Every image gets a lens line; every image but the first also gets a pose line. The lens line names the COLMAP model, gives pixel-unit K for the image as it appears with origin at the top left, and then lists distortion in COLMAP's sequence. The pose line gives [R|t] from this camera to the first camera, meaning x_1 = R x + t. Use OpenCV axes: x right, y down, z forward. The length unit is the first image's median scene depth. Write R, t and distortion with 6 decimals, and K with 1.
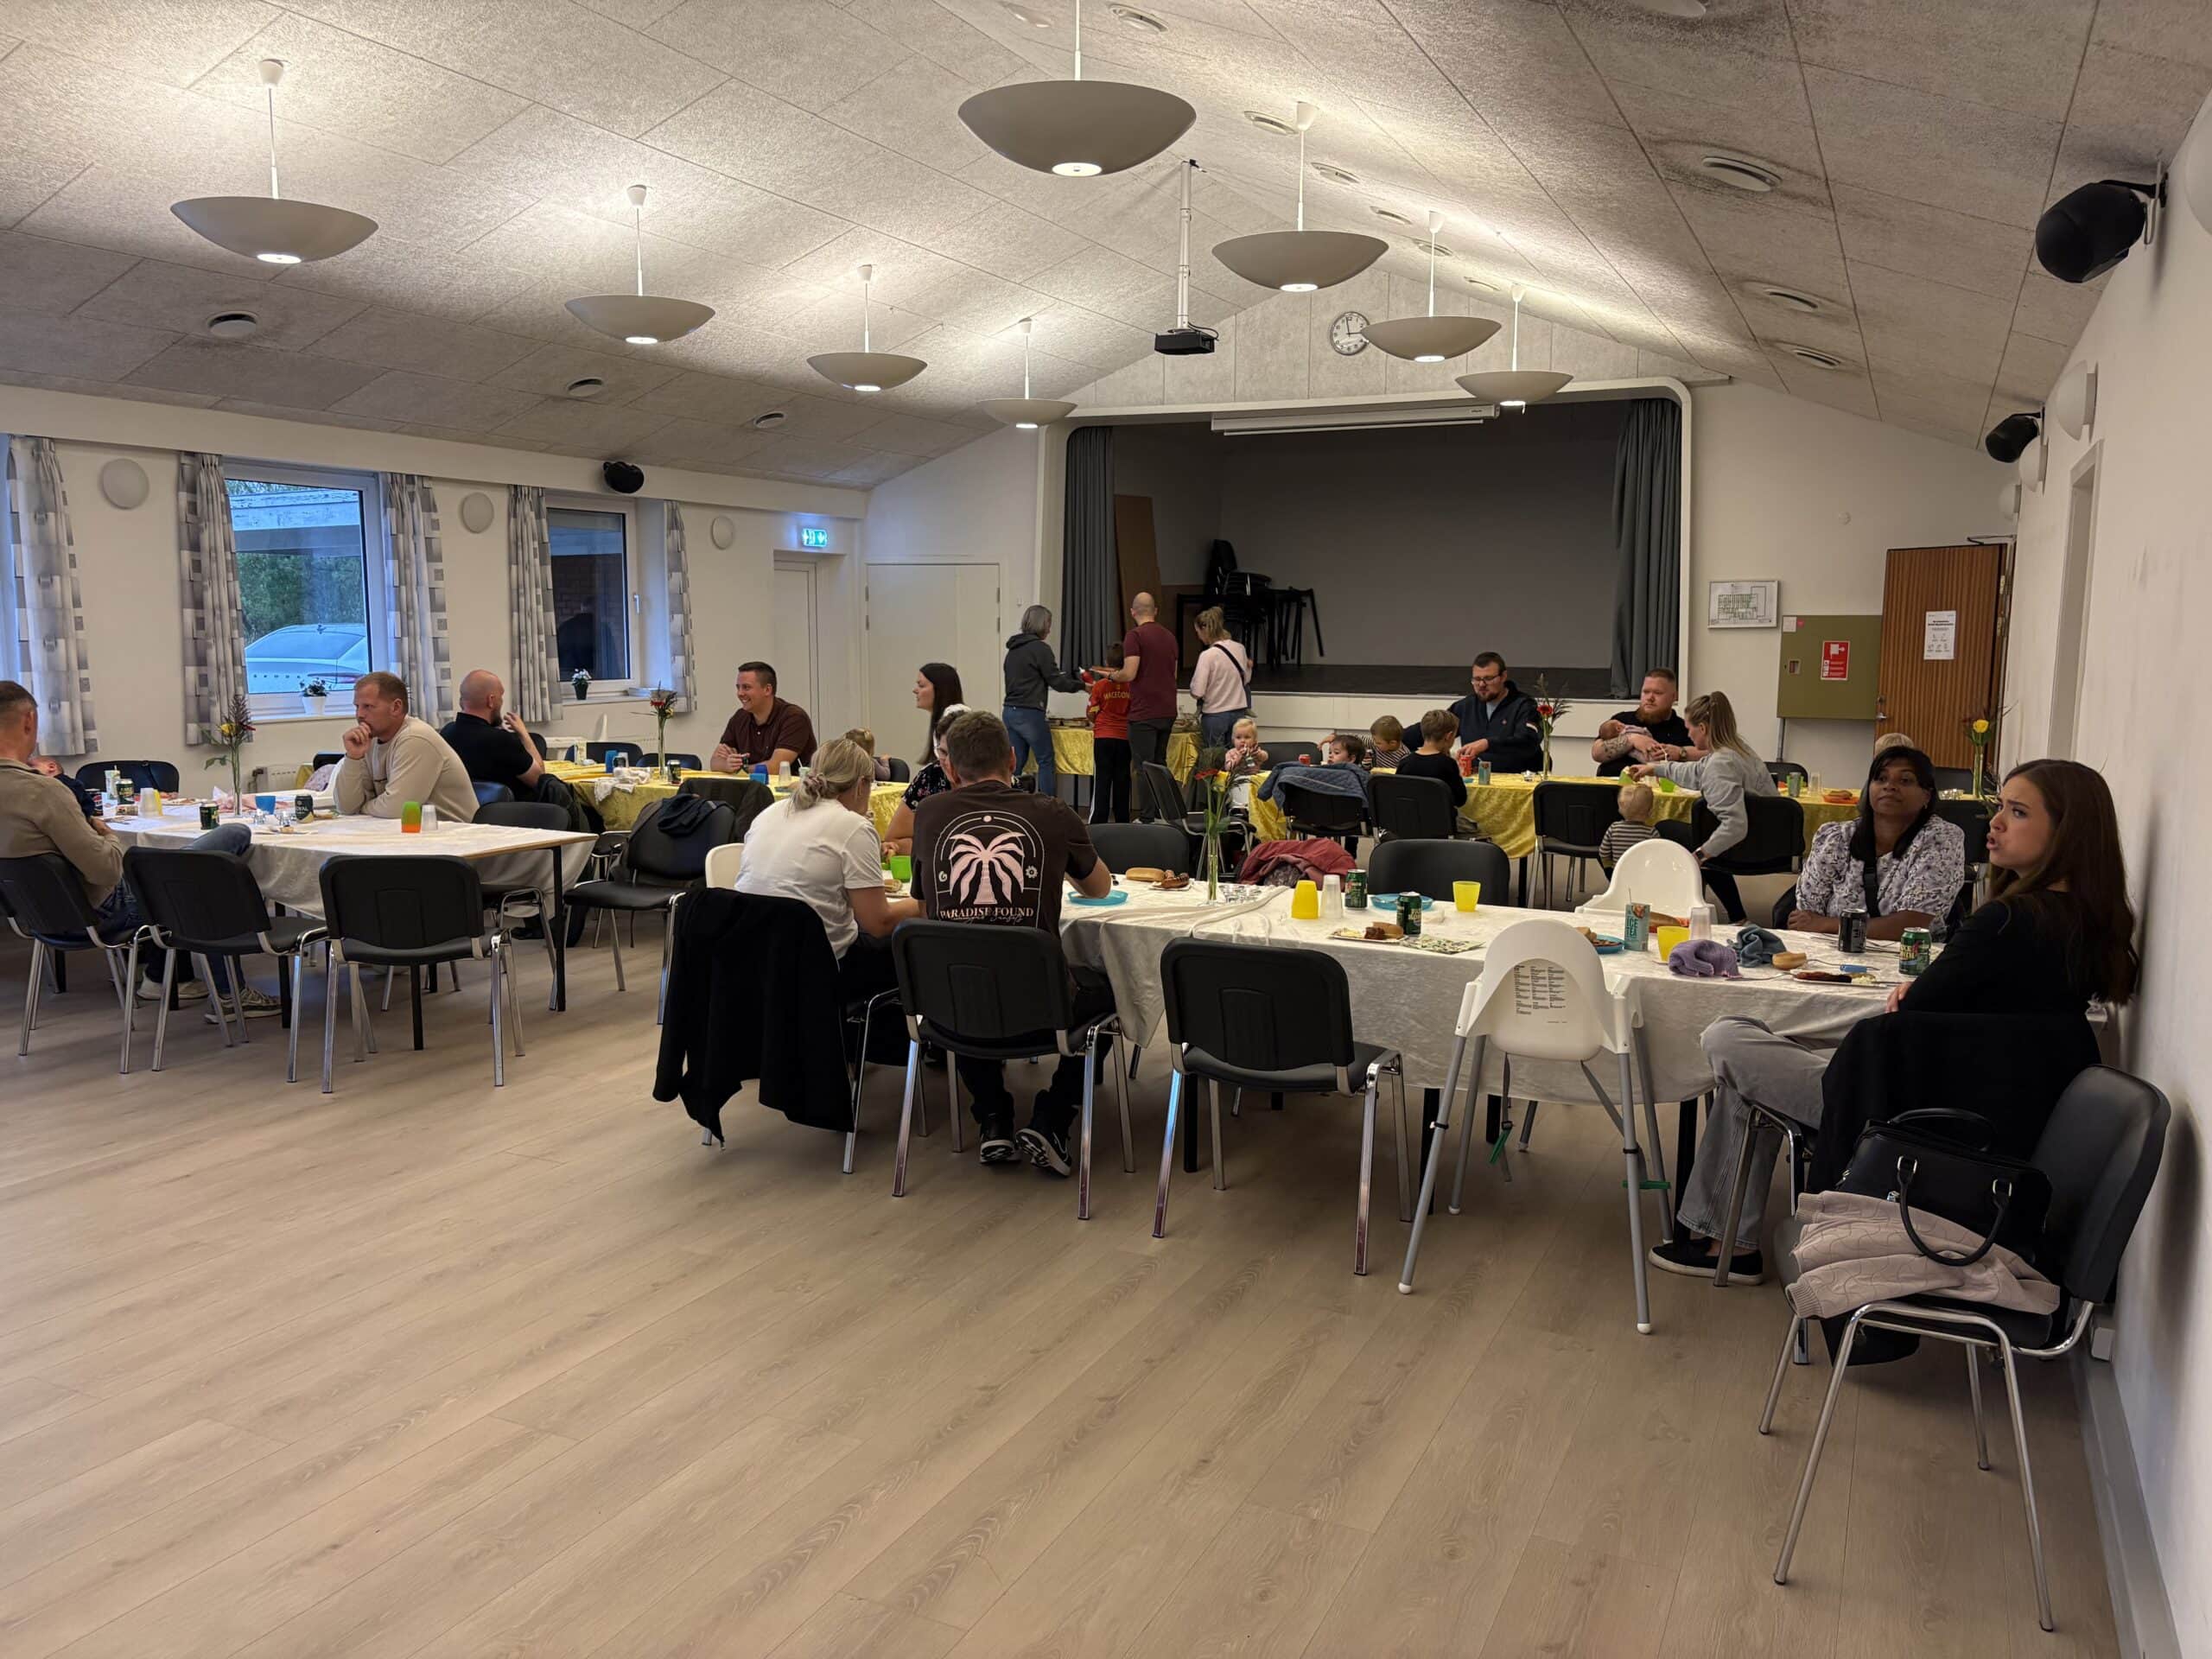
lens RADIAL K [[1681.1, 0, 1123.0], [0, 1681.1, 833.5], [0, 0, 1]] dist [0.020534, -0.026661]
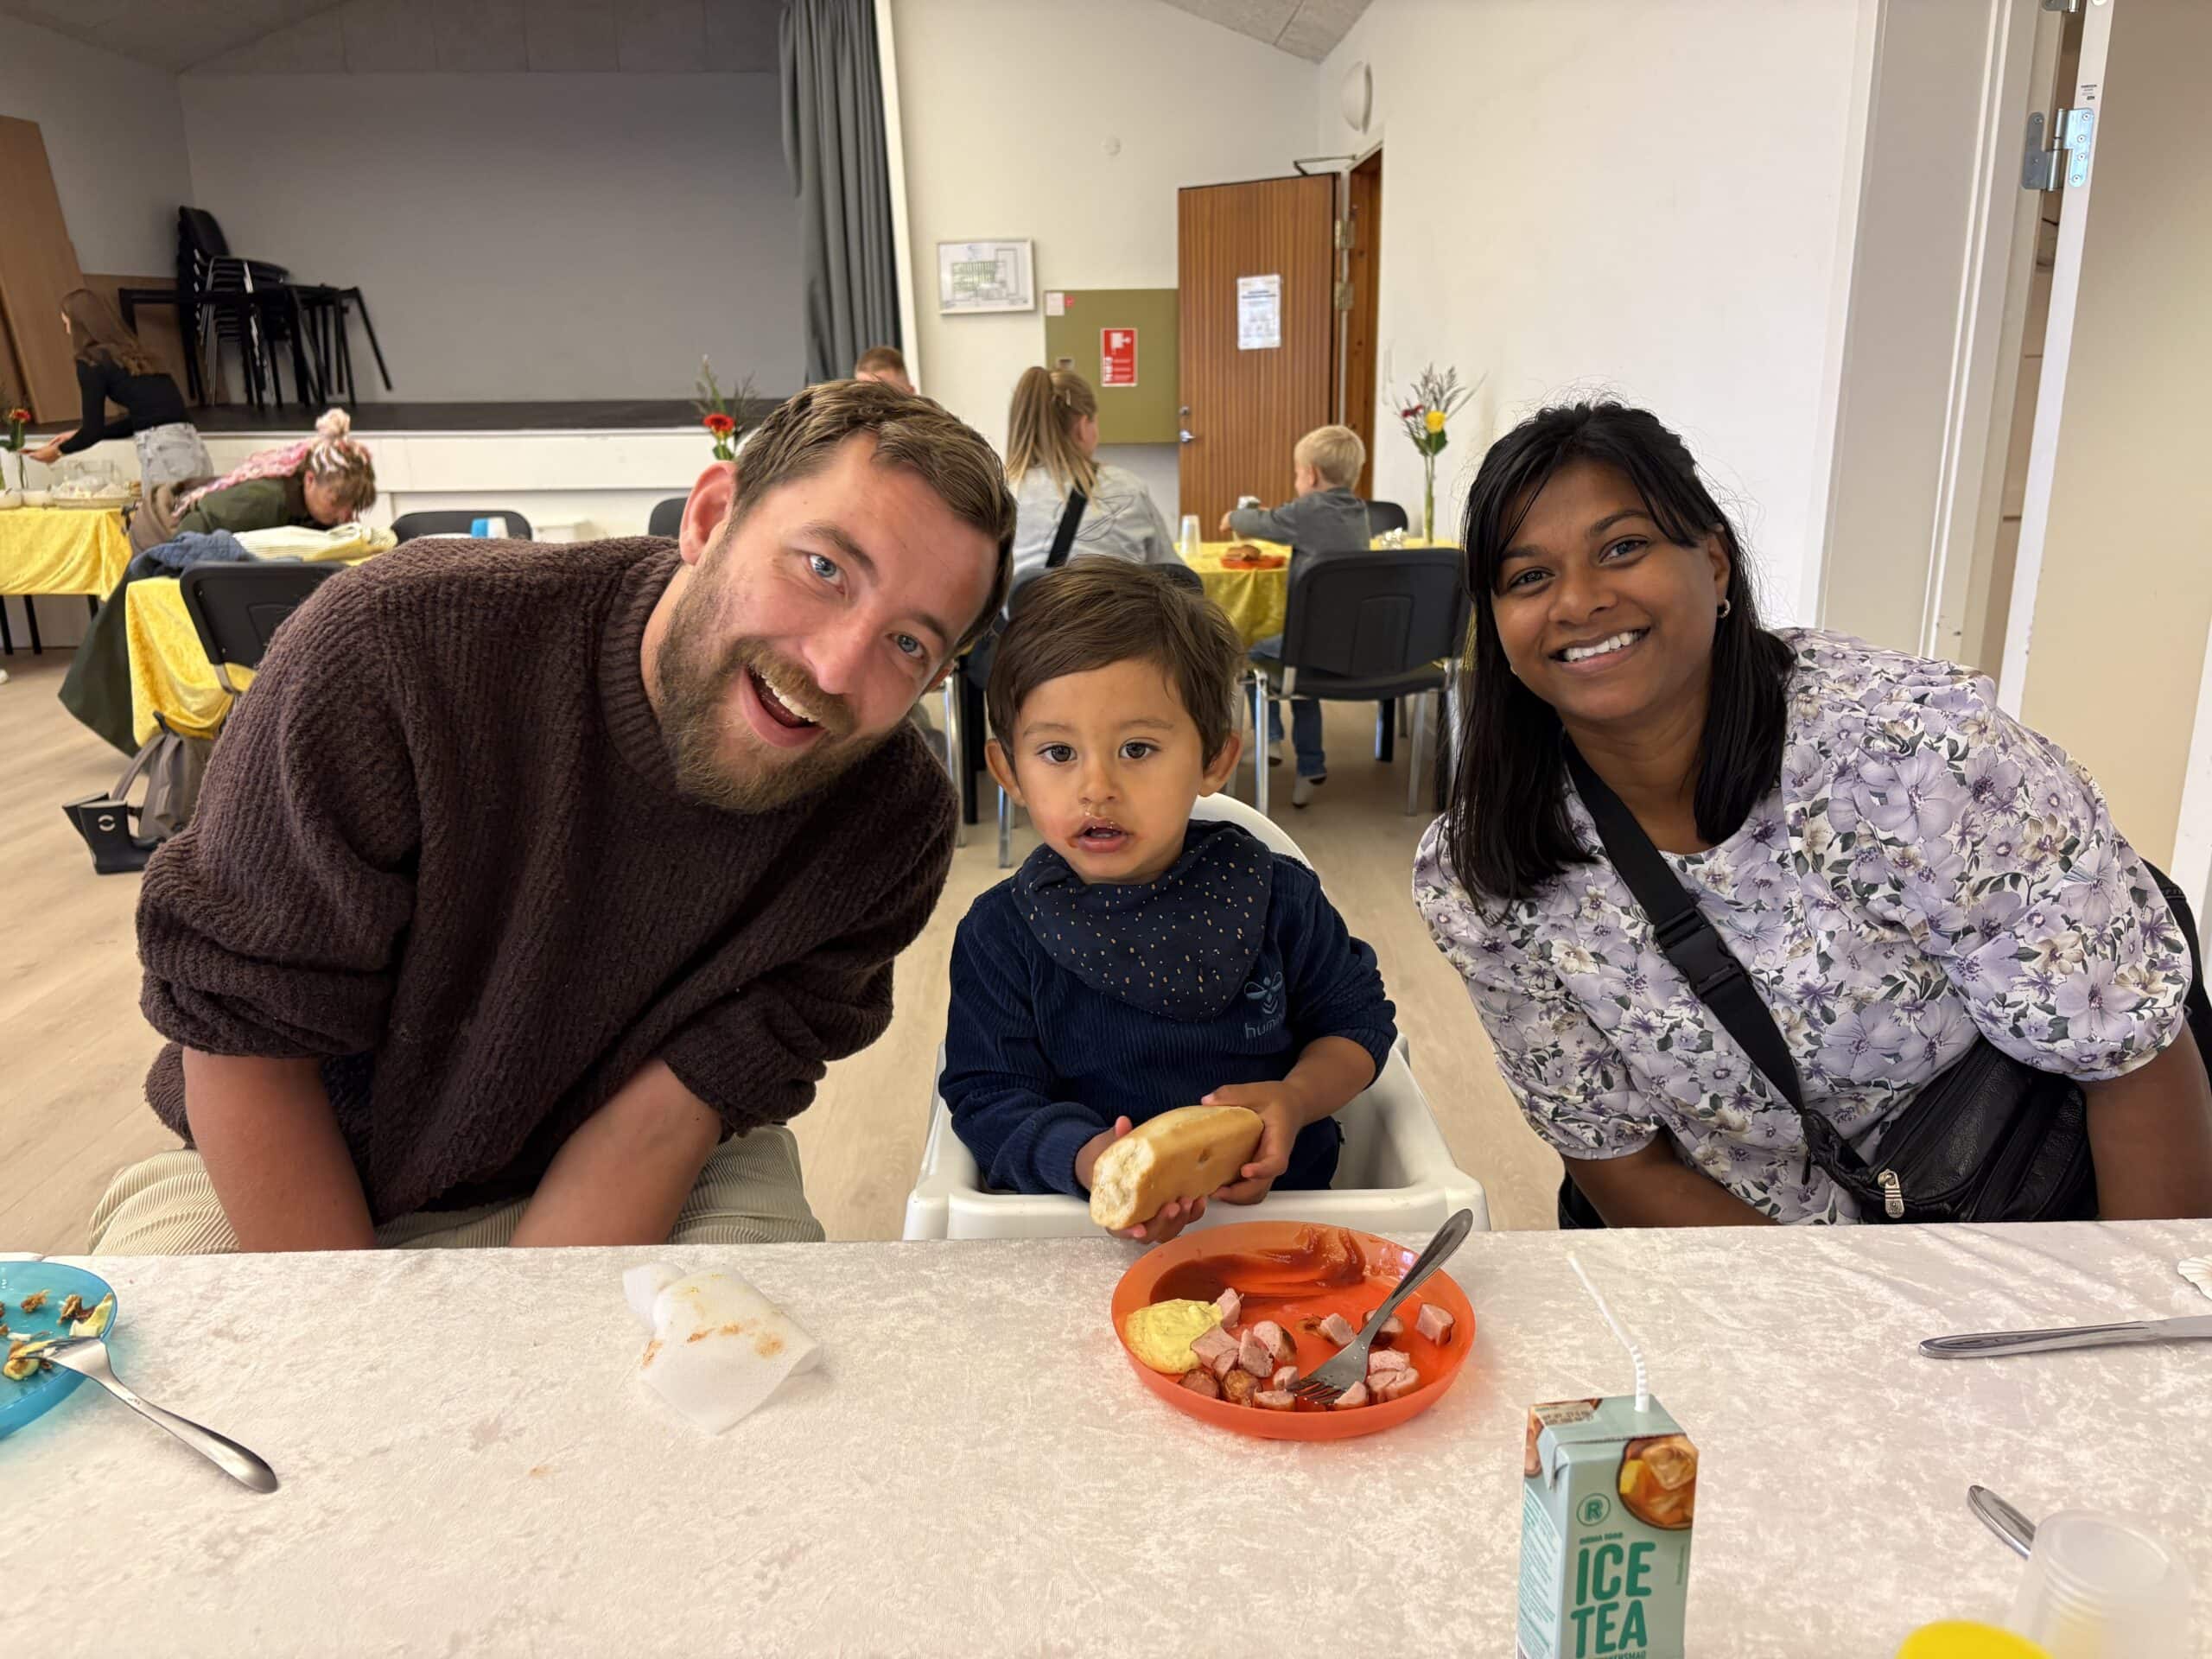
lens RADIAL K [[1681.1, 0, 1158.0], [0, 1681.1, 833.4], [0, 0, 1]] dist [0.020534, -0.026661]
pose [[0.892218, -0.128079, 0.433062, 0.108082], [0.073079, 0.987248, 0.141421, -0.005824], [-0.445653, -0.094531, 0.890201, 0.346537]]
